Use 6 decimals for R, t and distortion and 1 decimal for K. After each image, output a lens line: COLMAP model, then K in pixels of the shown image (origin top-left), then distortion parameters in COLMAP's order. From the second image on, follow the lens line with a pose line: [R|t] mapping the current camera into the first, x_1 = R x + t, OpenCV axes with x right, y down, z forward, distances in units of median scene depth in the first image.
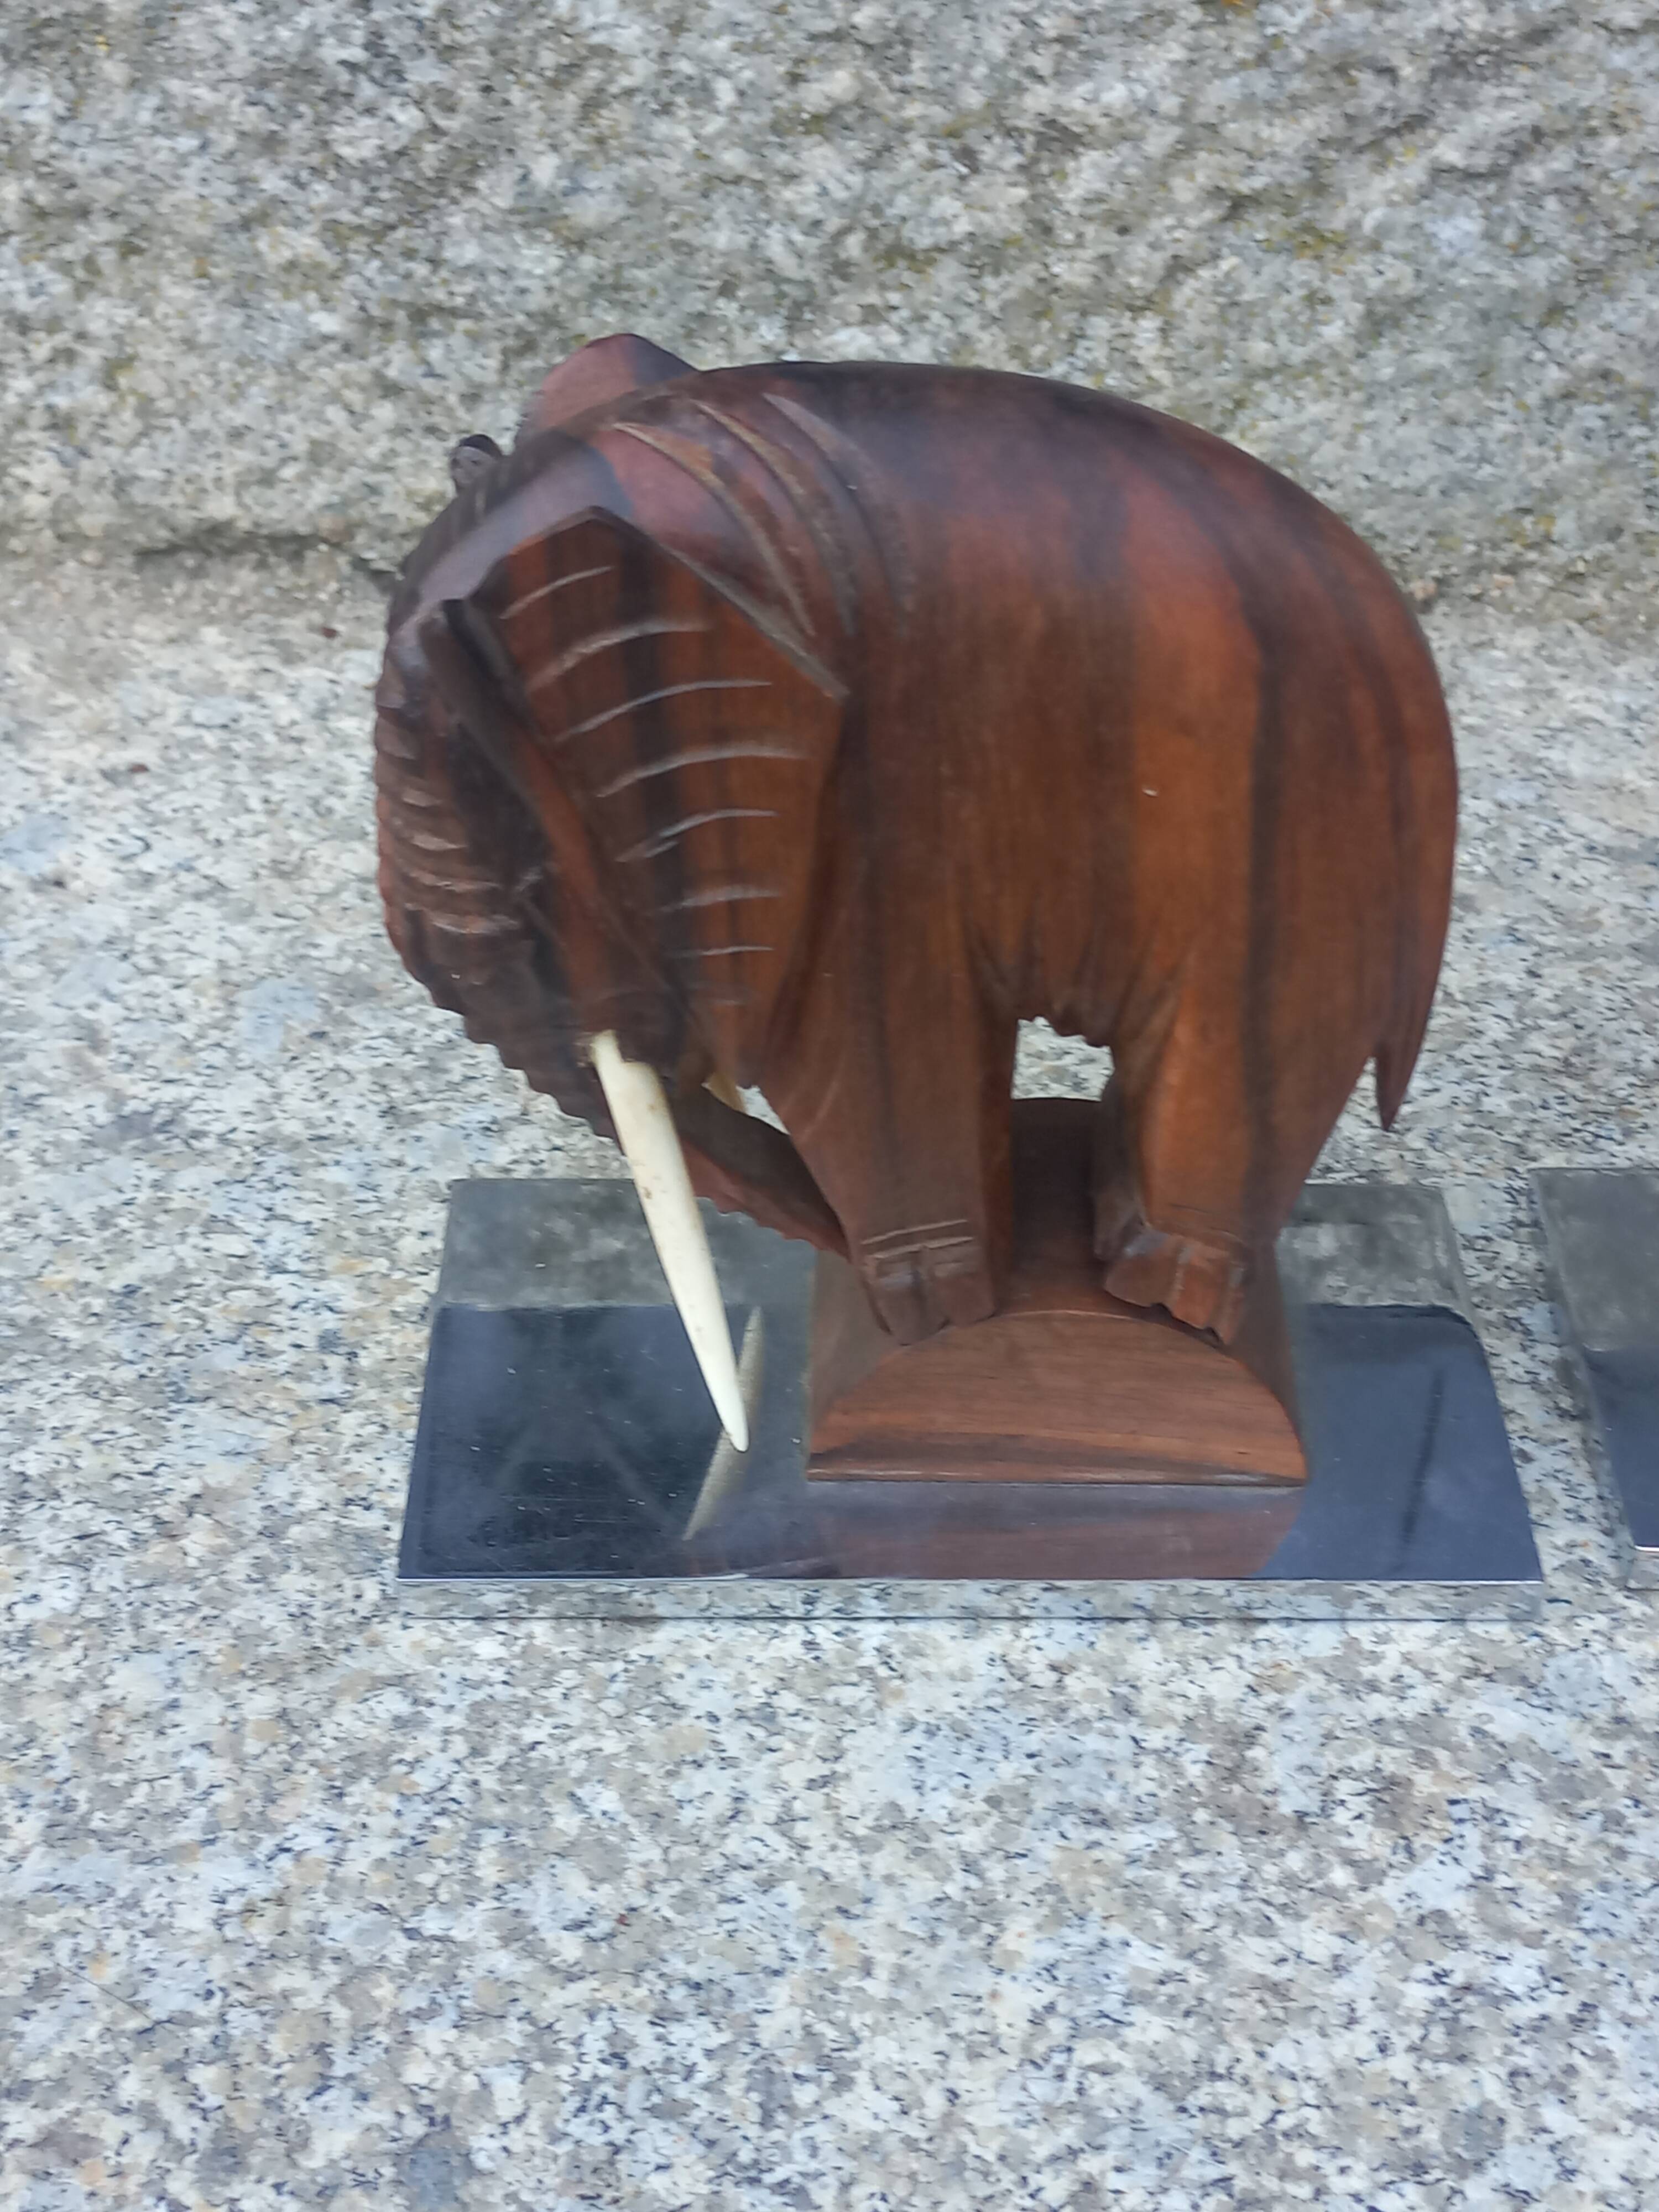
lens RADIAL K [[3265.8, 0, 774.8], [0, 3265.8, 1102.3], [0, 0, 1]] dist [0.063805, 0.000000]
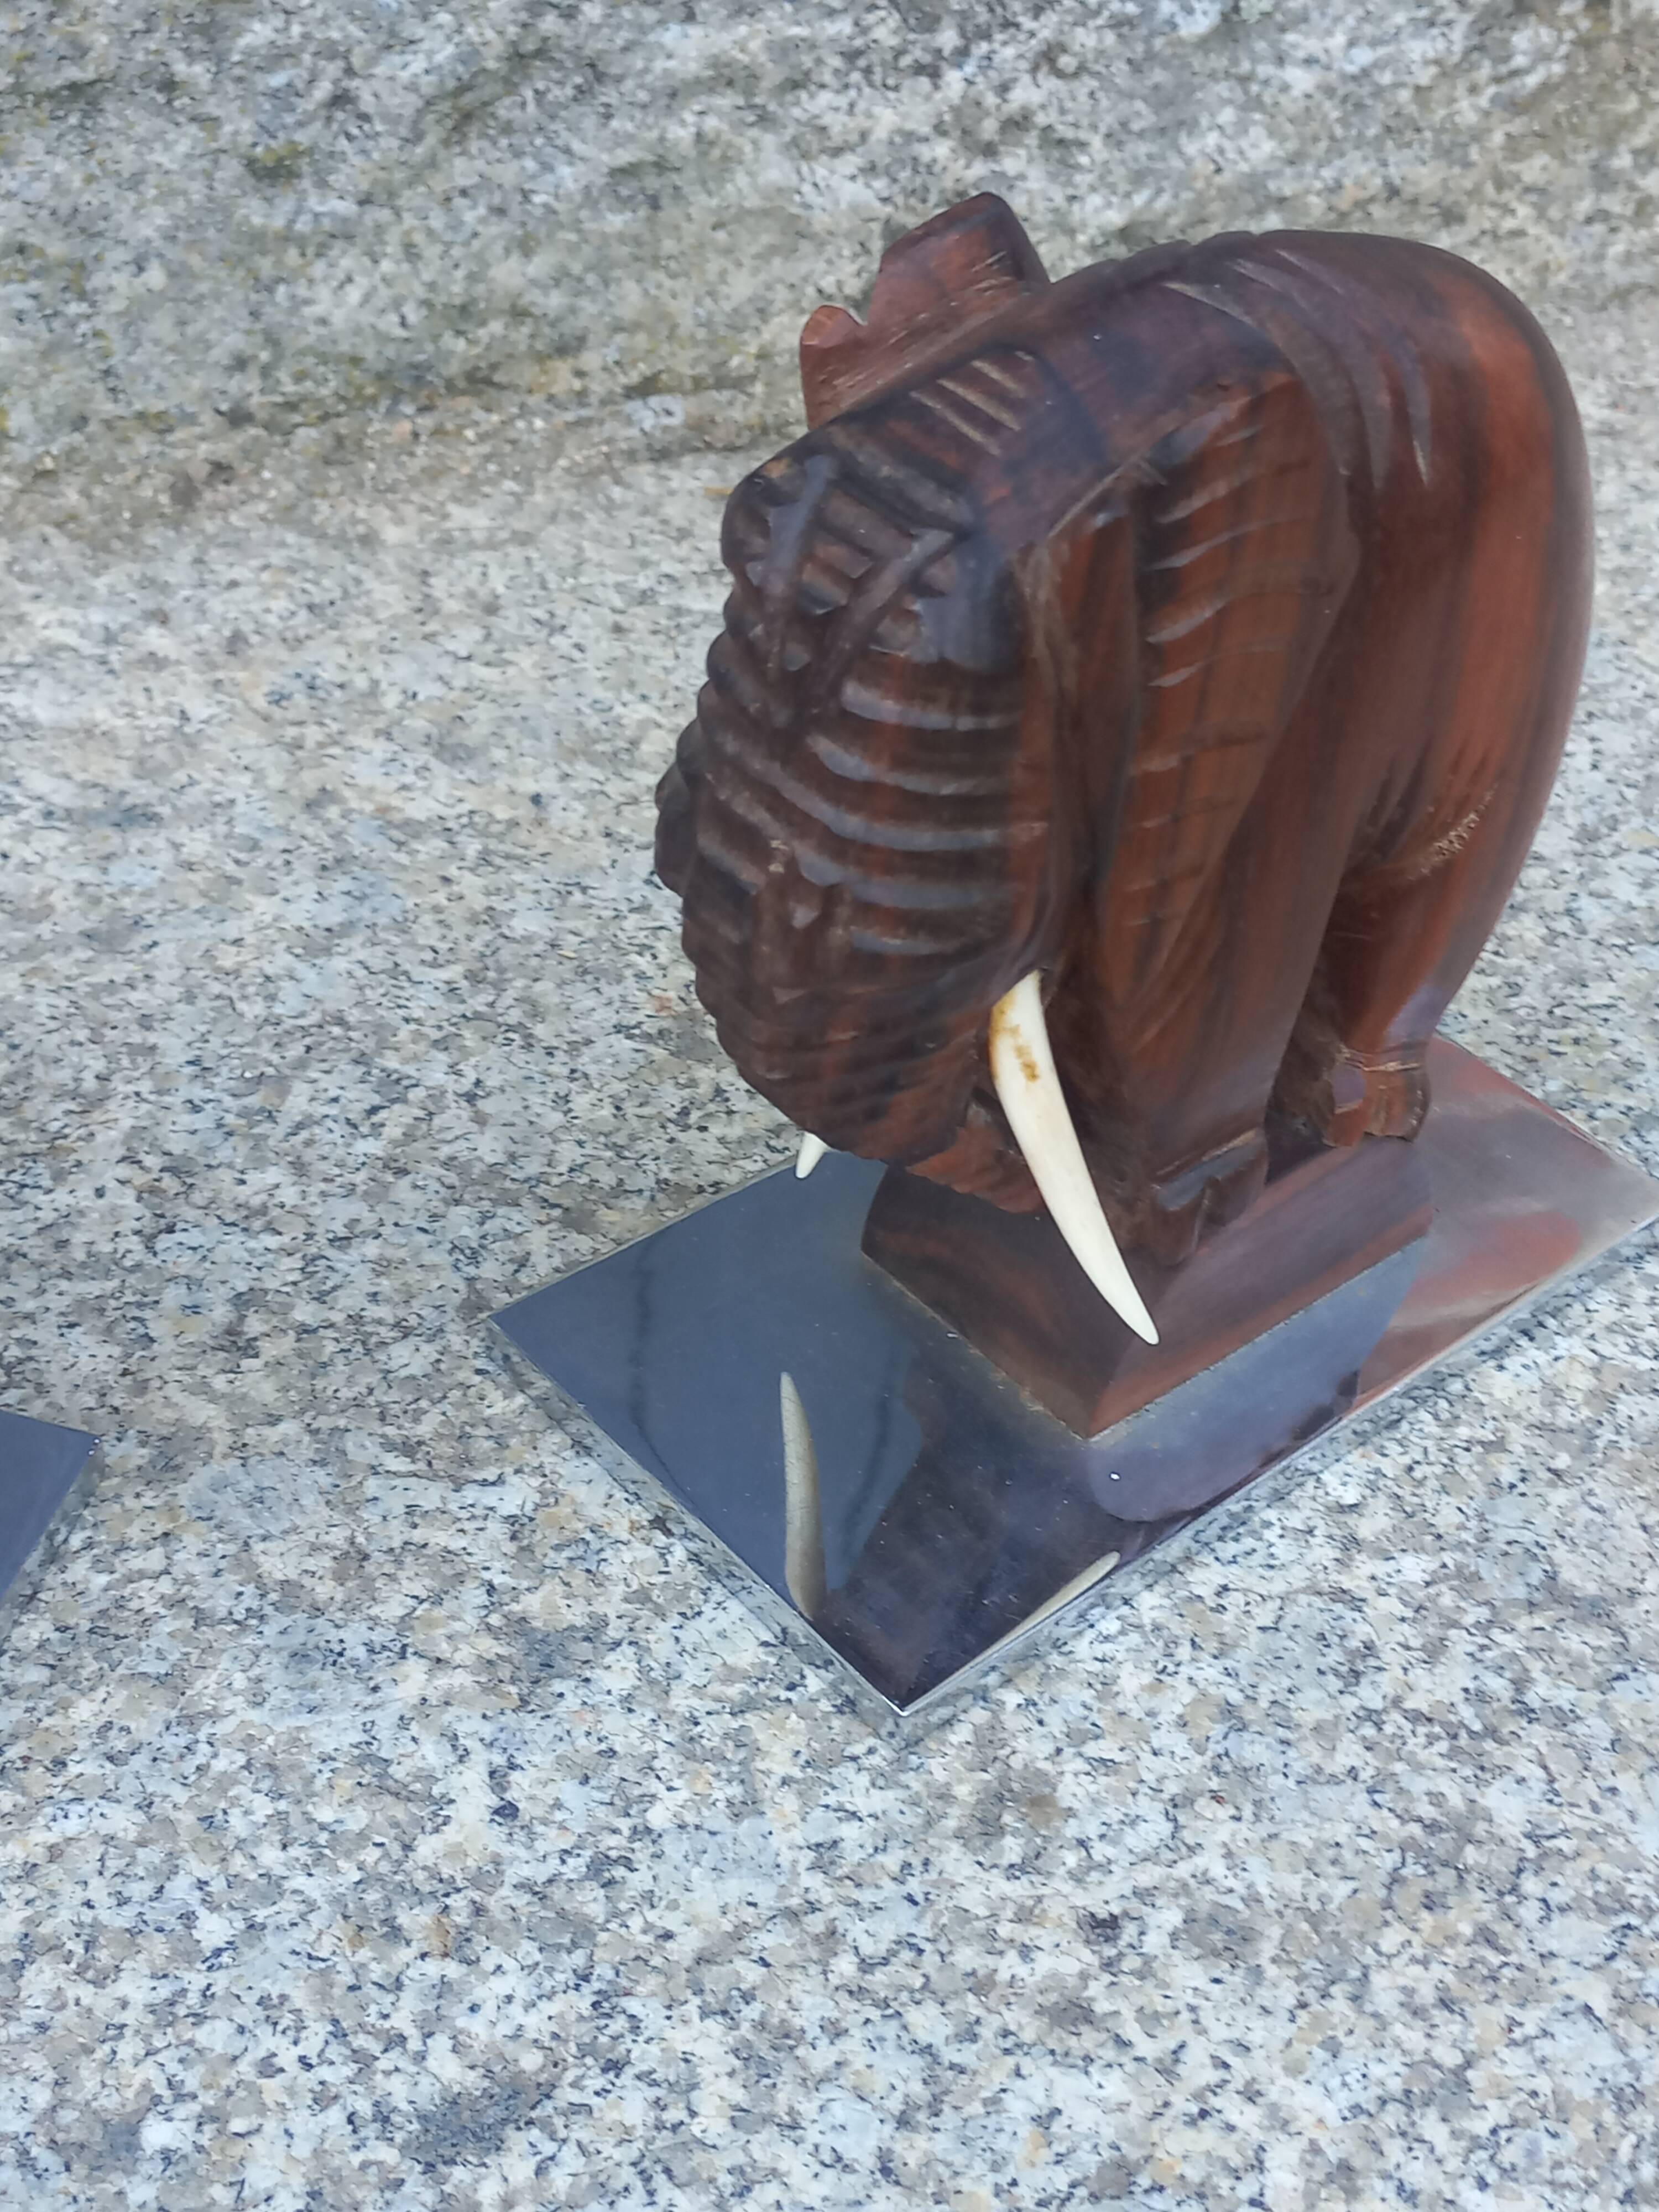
lens RADIAL K [[3265.8, 0, 846.5], [0, 3265.8, 1125.1], [0, 0, 1]] dist [0.063805, 0.000000]
pose [[0.944793, -0.164770, 0.283224, 0.260898], [0.135953, 0.983579, 0.118695, -0.098142], [-0.298131, -0.073637, 0.951680, 0.117718]]
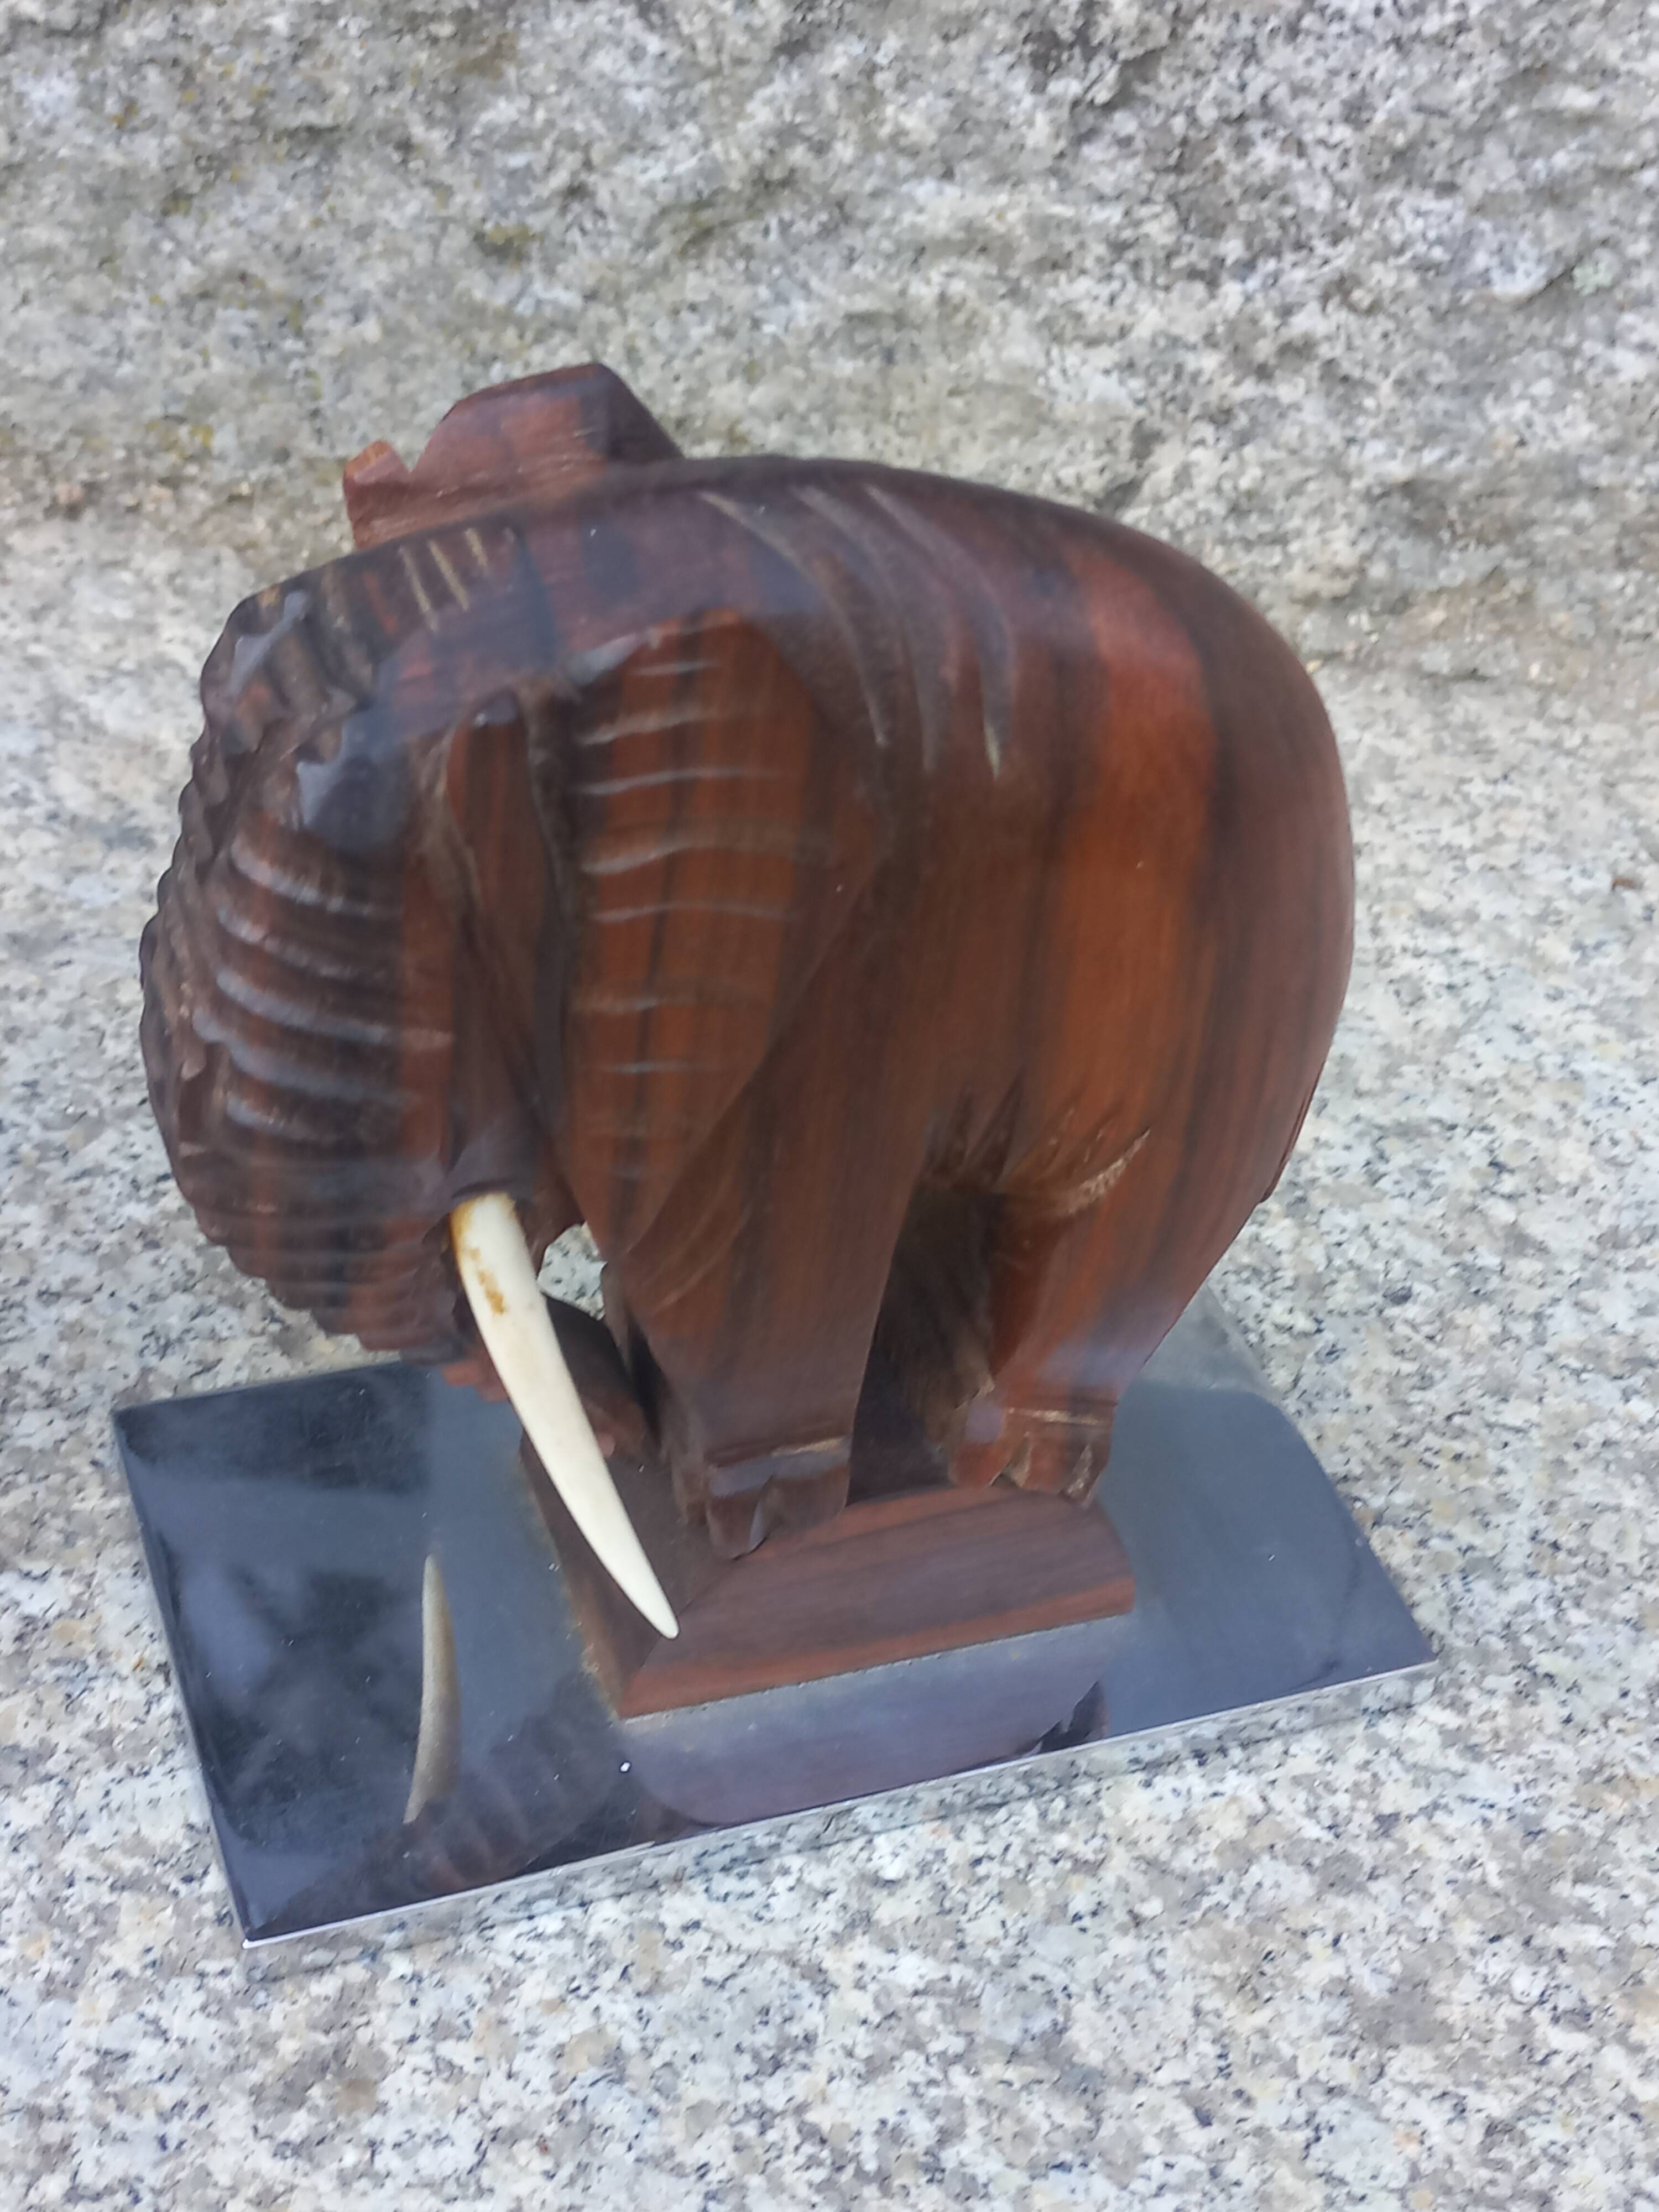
lens RADIAL K [[3265.8, 0, 796.6], [0, 3265.8, 1111.1], [0, 0, 1]] dist [0.063805, 0.000000]
pose [[0.994390, 0.101606, 0.029410, 0.600228], [-0.103405, 0.992312, 0.067998, -0.110010], [-0.022275, -0.070658, 0.997252, 0.140948]]
